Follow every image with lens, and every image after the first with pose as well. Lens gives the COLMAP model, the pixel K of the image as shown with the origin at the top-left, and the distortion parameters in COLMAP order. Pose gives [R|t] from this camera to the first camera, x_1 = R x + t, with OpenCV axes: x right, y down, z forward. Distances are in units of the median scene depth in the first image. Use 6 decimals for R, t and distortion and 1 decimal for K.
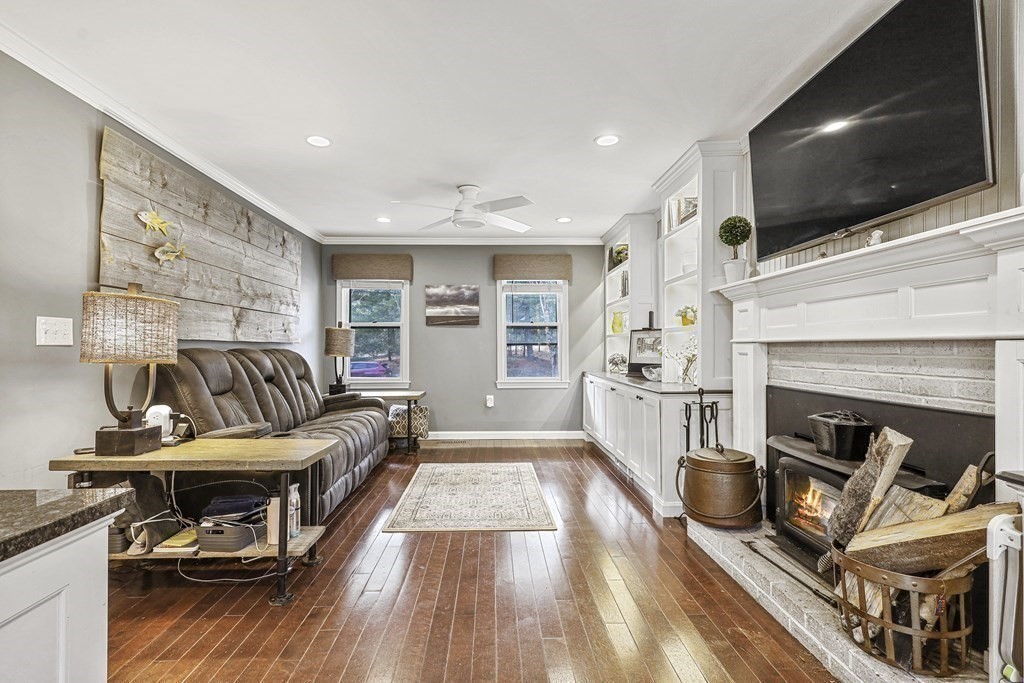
lens RADIAL K [[482.4, 0, 494.6], [0, 482.4, 348.2], [0, 0, 1]] dist [0.001428, -0.000240]
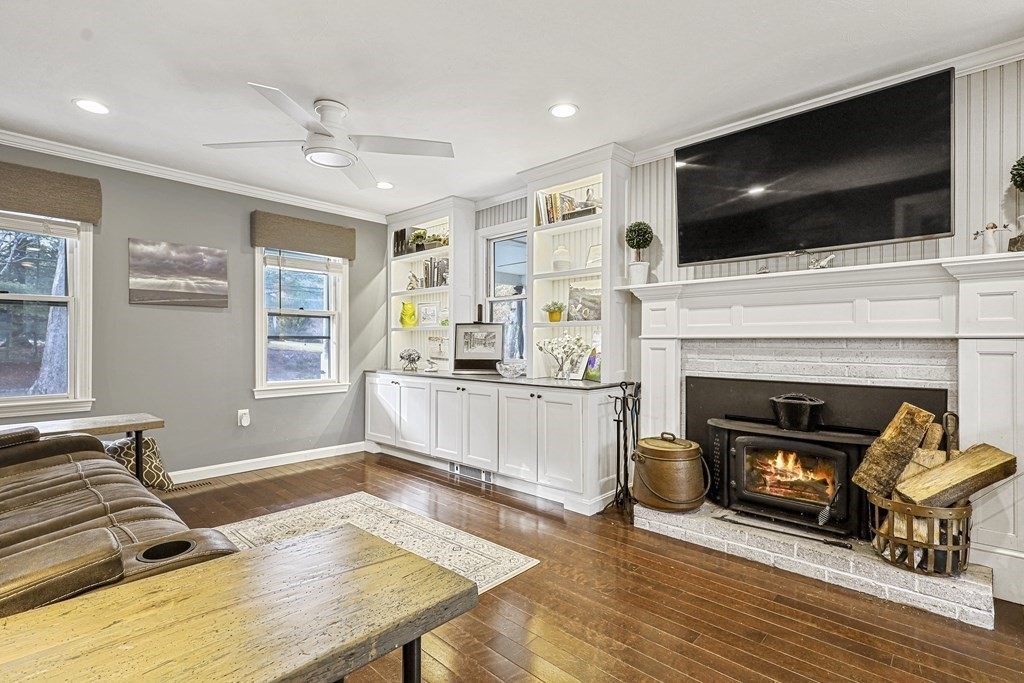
lens RADIAL K [[482.4, 0, 510.7], [0, 482.4, 345.5], [0, 0, 1]] dist [0.001428, -0.000240]
pose [[0.694406, 0.002202, 0.719580, -0.318636], [-0.004765, 0.999987, 0.001538, 0.002678], [-0.719567, -0.004496, 0.694408, 0.297102]]
